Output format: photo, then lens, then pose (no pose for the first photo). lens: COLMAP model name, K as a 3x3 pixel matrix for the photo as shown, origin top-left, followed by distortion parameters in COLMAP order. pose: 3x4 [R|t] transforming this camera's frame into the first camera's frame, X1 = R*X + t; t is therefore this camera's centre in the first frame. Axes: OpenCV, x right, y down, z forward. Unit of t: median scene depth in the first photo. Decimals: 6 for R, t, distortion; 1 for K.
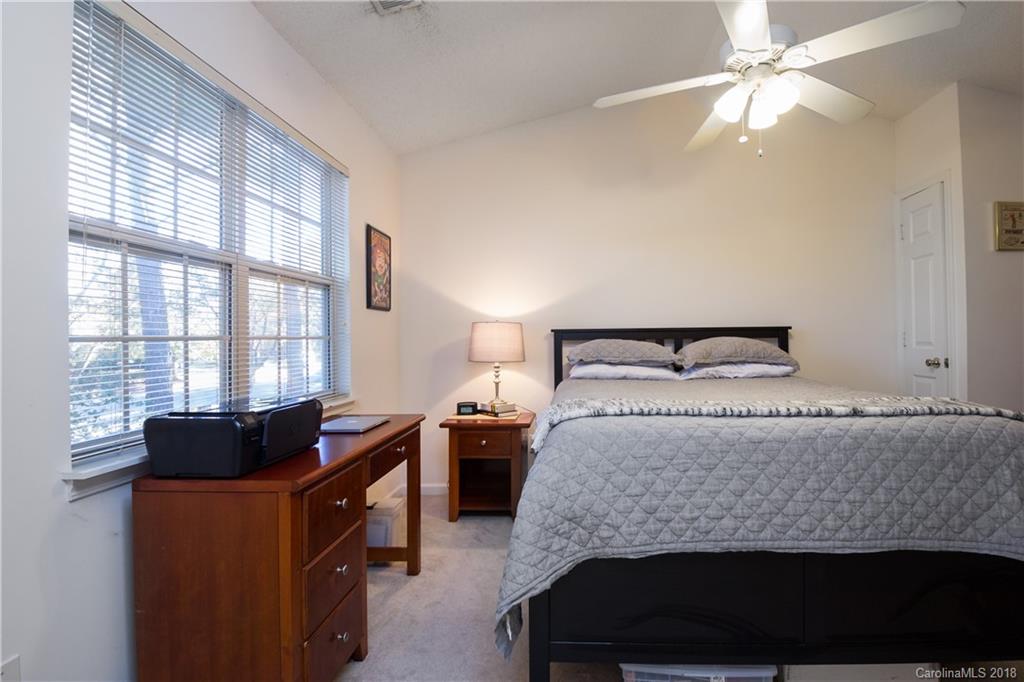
lens RADIAL K [[489.6, 0, 558.9], [0, 489.6, 335.5], [0, 0, 1]] dist [0.039840, -0.051582]
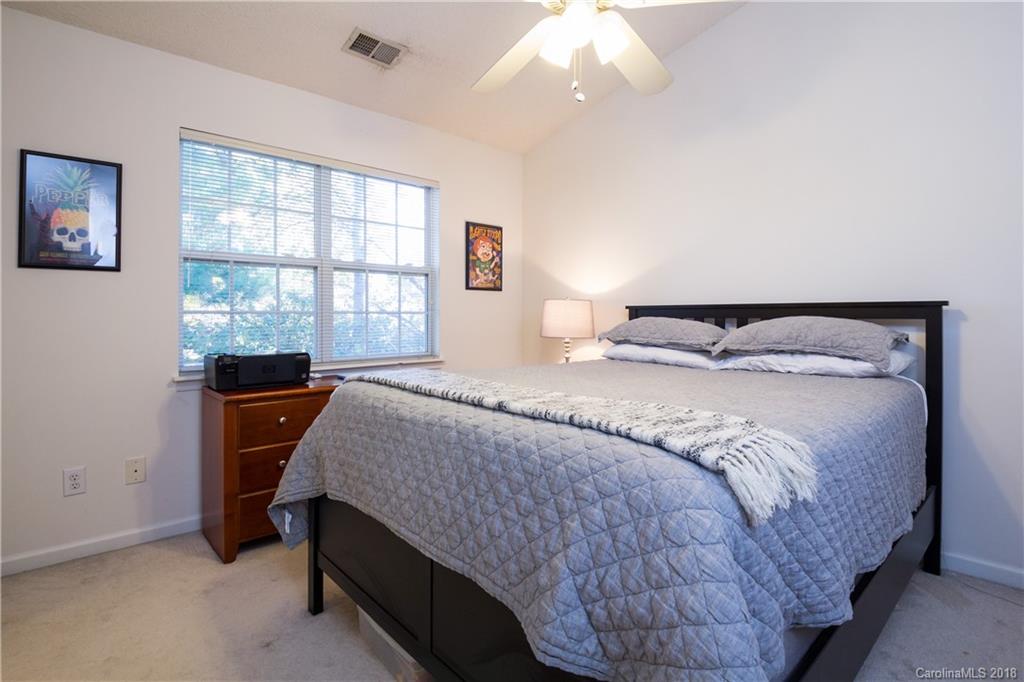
lens RADIAL K [[487.3, 0, 513.9], [0, 487.3, 322.9], [0, 0, 1]] dist [0.003841, -0.014671]
pose [[0.715037, 0.022328, -0.698730, 0.898636], [-0.007160, 0.999671, 0.024618, -0.003492], [0.699050, -0.012600, 0.714962, 0.329932]]
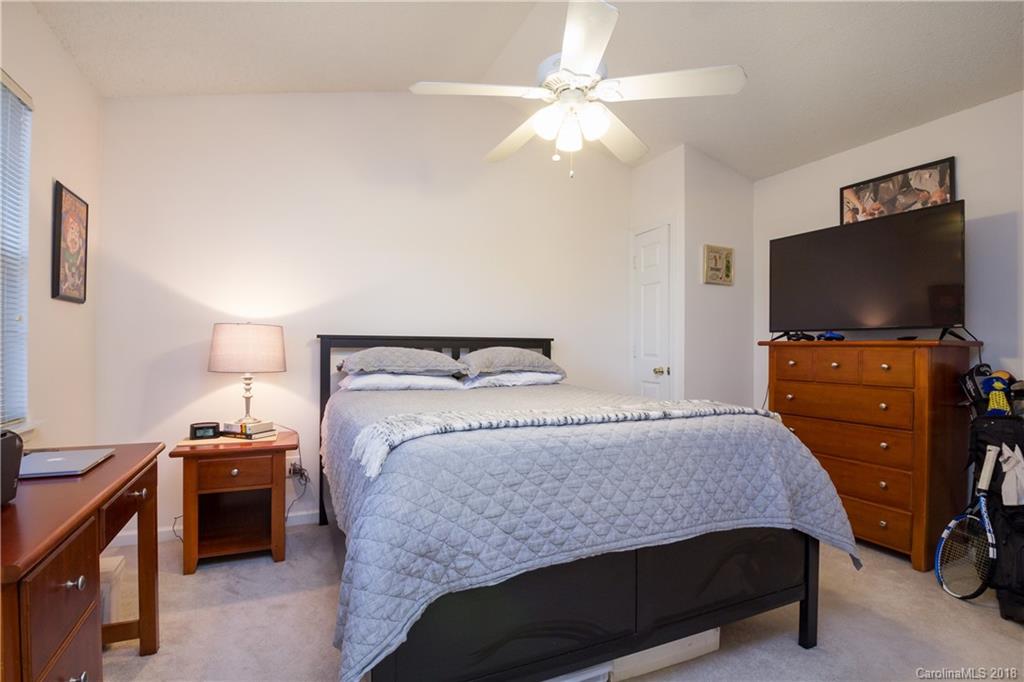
lens RADIAL K [[482.5, 0, 514.4], [0, 482.5, 348.2], [0, 0, 1]] dist [0.028402, -0.035969]
pose [[0.895538, 0.016895, 0.444665, -0.157088], [-0.020162, 0.999793, 0.002617, 0.003935], [-0.444529, -0.011309, 0.895693, 0.121018]]
